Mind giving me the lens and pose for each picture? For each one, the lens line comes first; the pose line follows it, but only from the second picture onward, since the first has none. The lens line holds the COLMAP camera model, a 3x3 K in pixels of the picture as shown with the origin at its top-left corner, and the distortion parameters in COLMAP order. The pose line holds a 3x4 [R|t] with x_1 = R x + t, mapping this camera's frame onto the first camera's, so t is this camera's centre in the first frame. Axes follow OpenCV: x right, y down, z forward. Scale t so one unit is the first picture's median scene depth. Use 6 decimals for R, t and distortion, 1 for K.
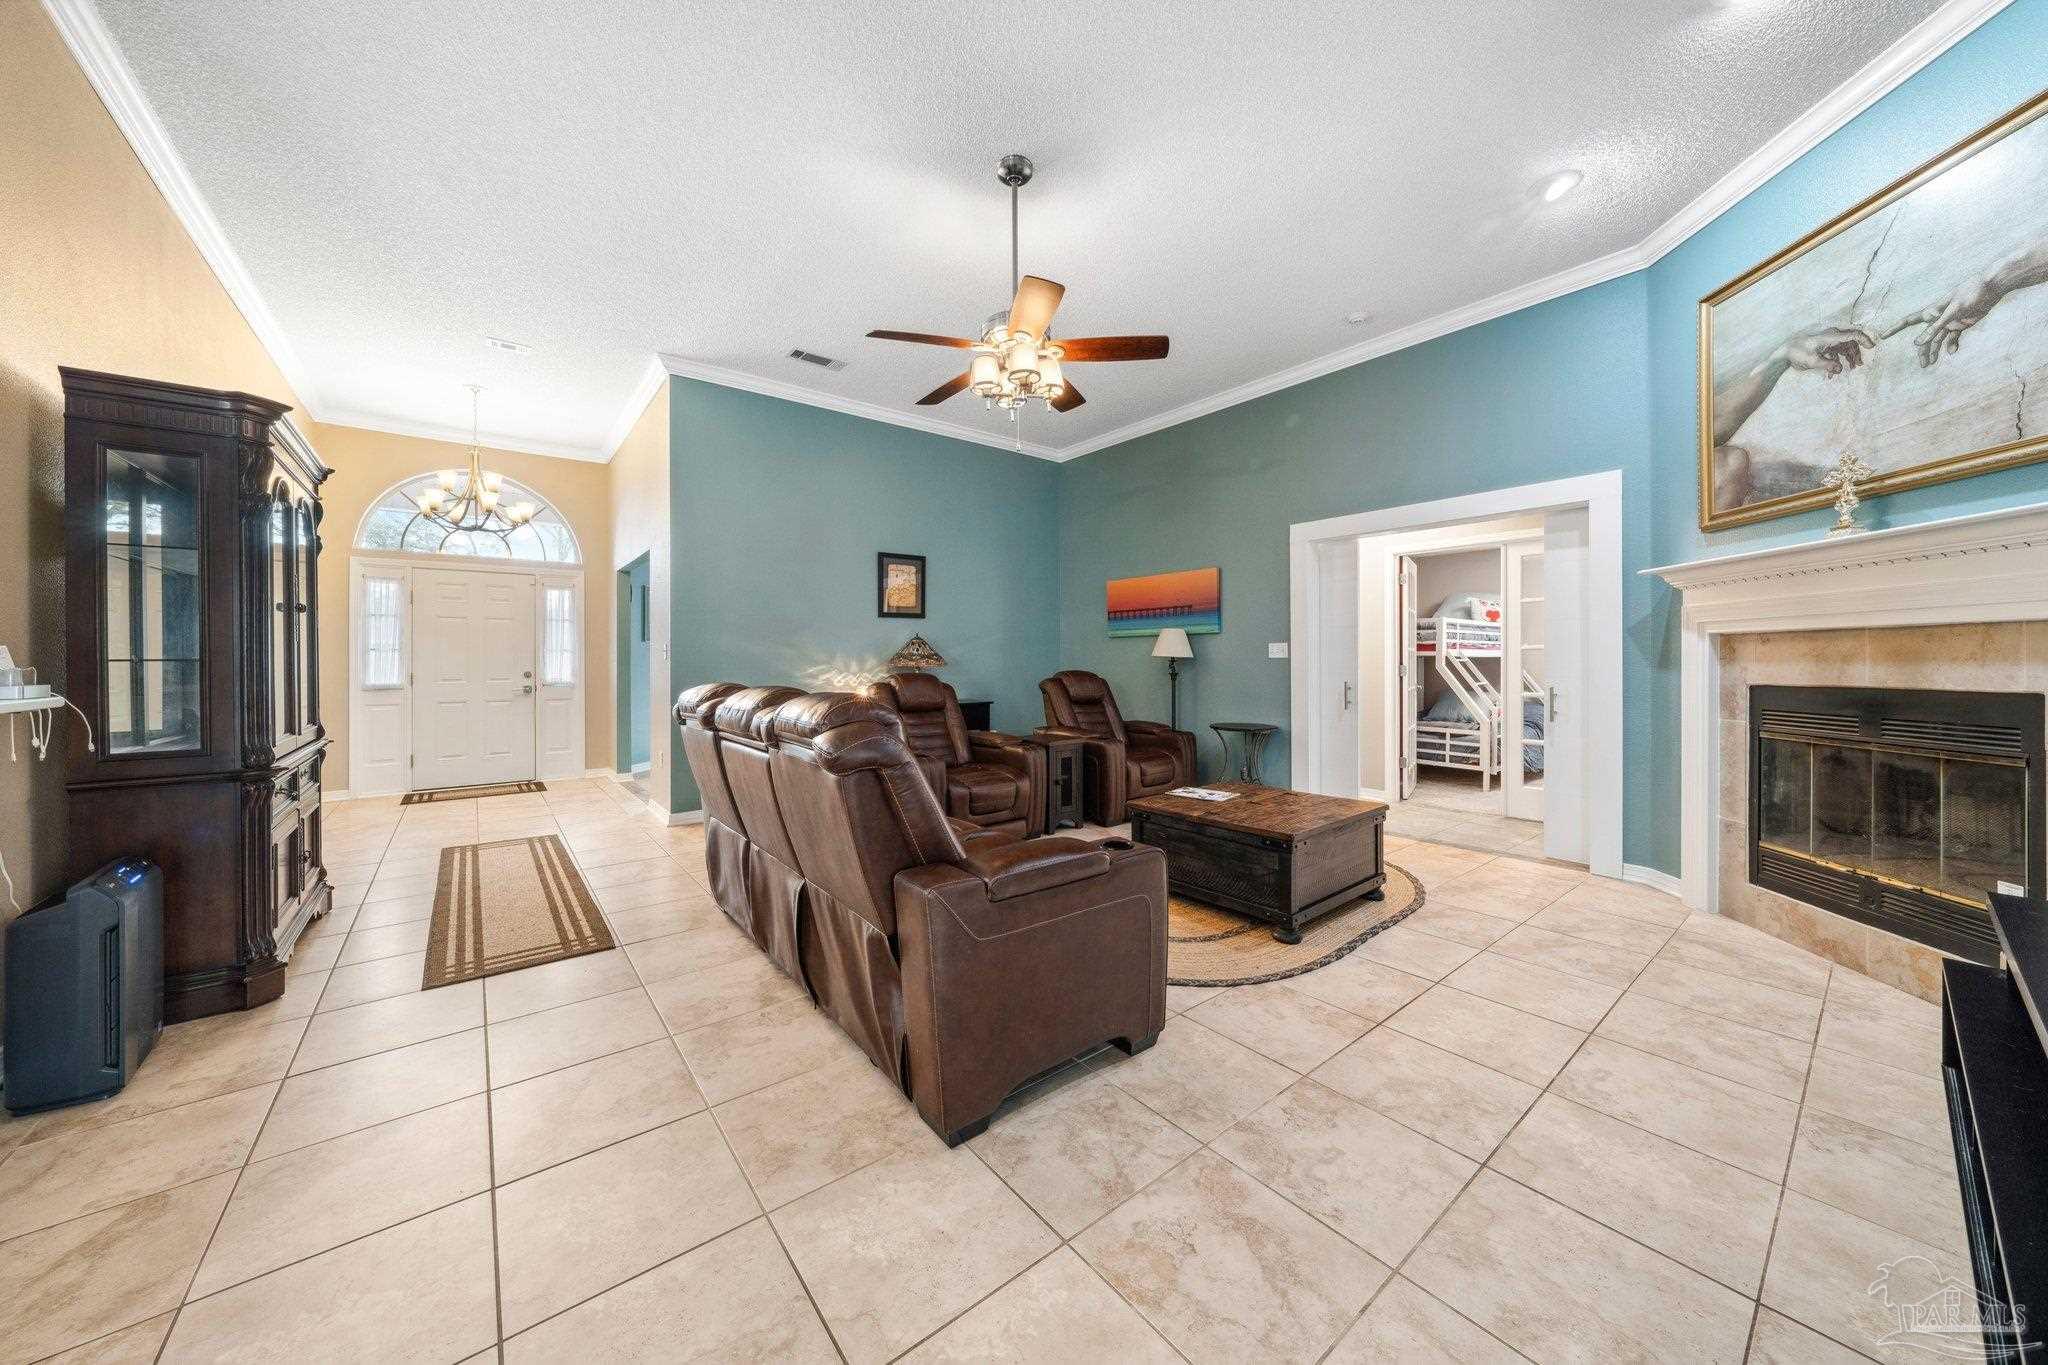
lens RADIAL K [[708.2, 0, 1038.3], [0, 708.2, 664.4], [0, 0, 1]] dist [-0.001984, -0.000042]
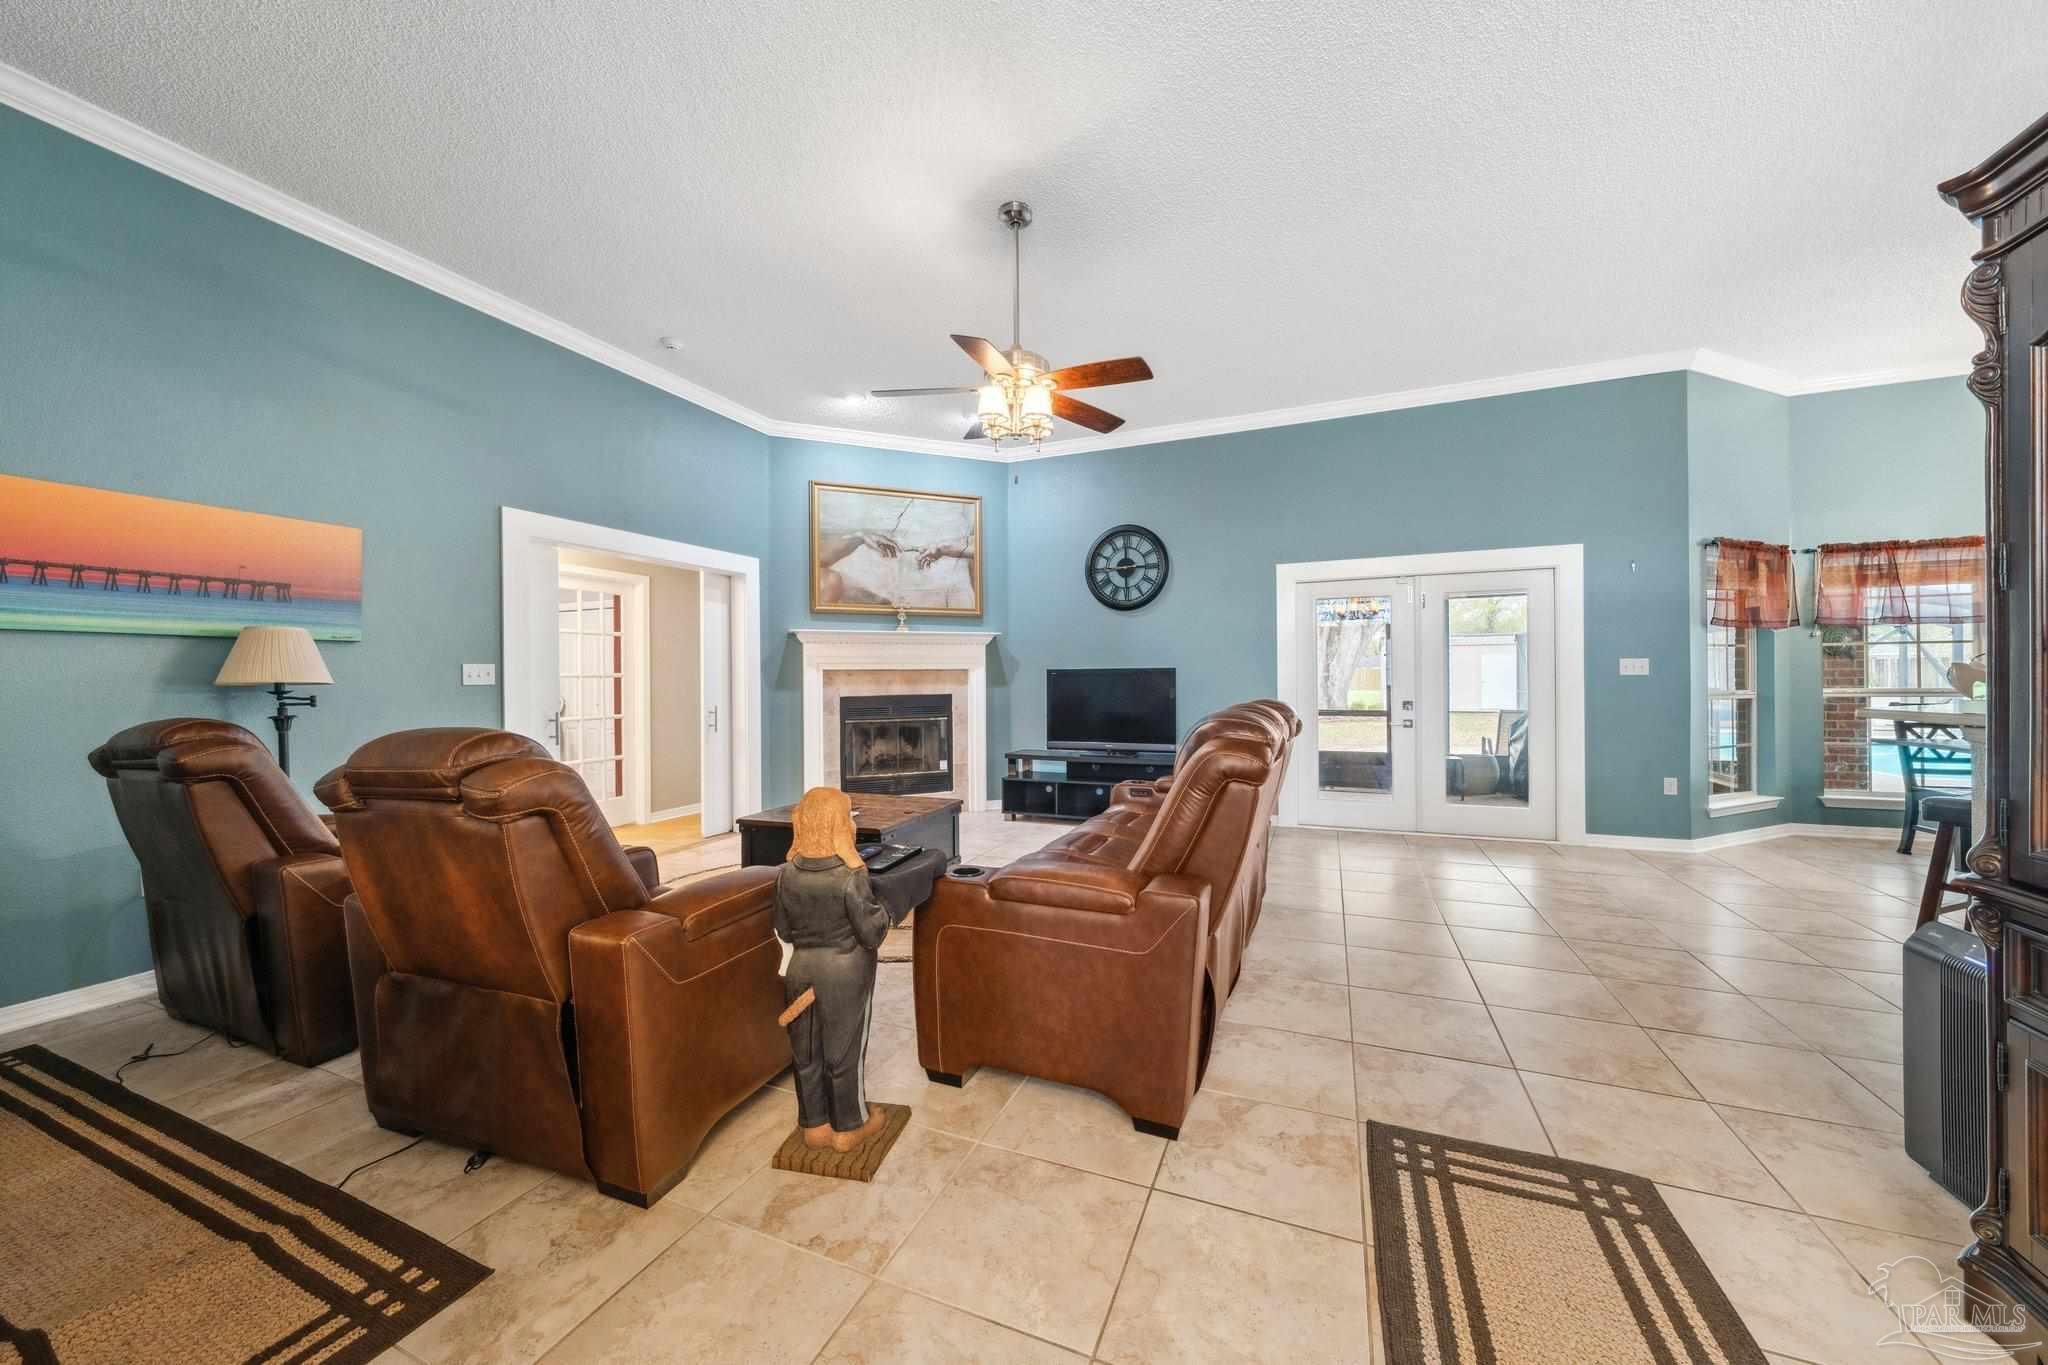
lens RADIAL K [[727.5, 0, 1027.4], [0, 727.5, 685.5], [0, 0, 1]] dist [-0.002156, -0.000153]
pose [[-0.483920, -0.000057, 0.875112, -0.724992], [0.014812, 0.999856, 0.008256, -0.008007], [-0.874987, 0.016958, -0.483849, 1.118215]]
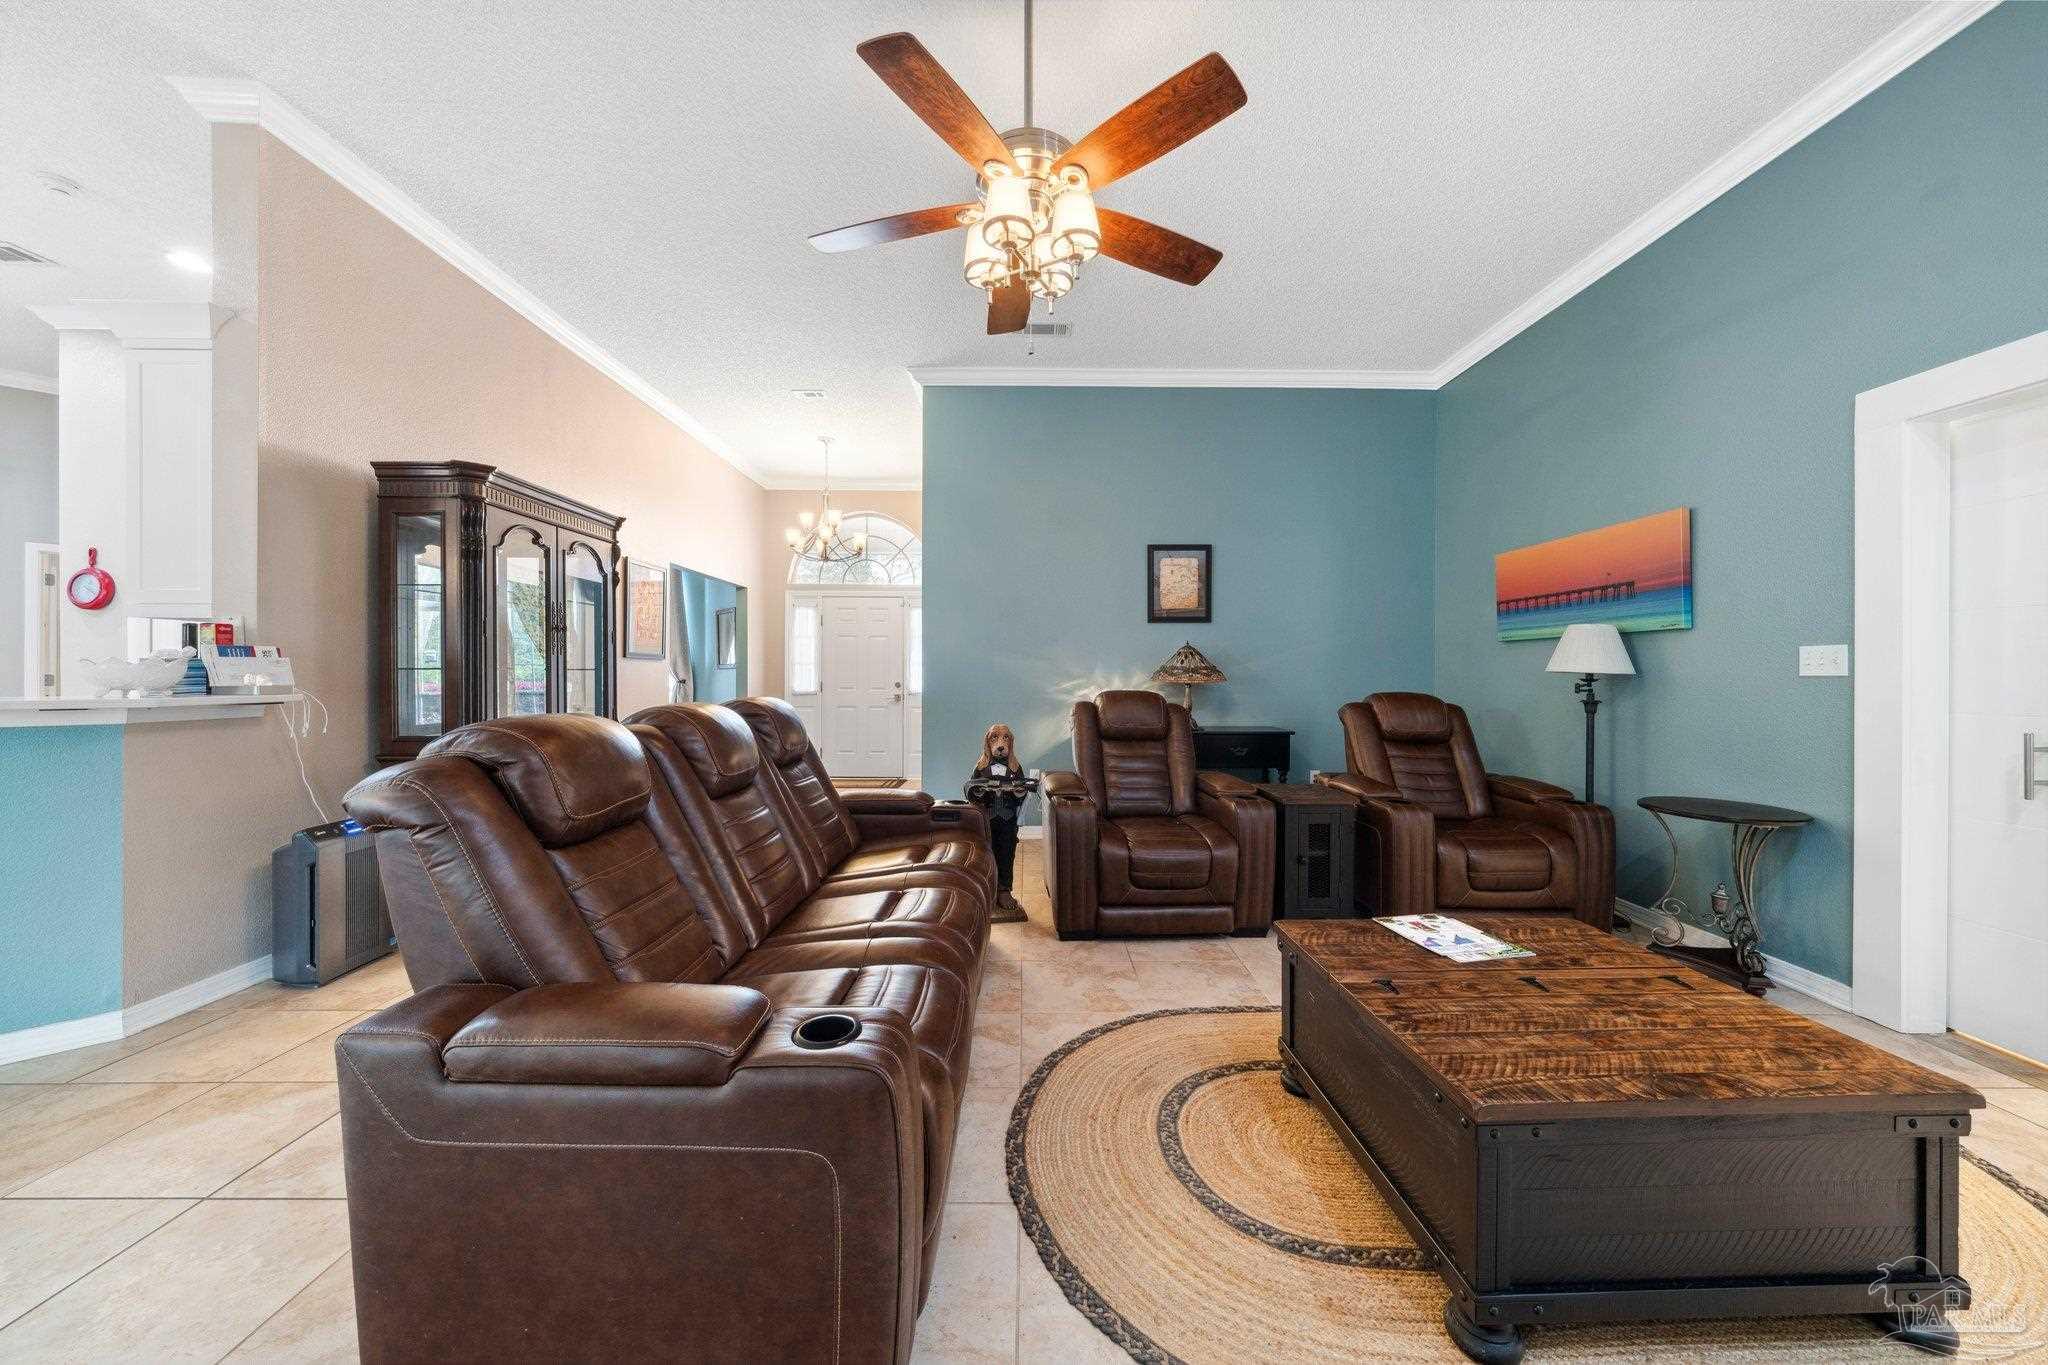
lens RADIAL K [[727.5, 0, 1023.3], [0, 727.5, 678.7], [0, 0, 1]] dist [-0.002156, -0.000153]
pose [[0.780737, 0.011758, -0.624749, 0.283743], [-0.012208, 0.999919, 0.003563, -0.003145], [0.624740, 0.004845, 0.780818, 0.344570]]
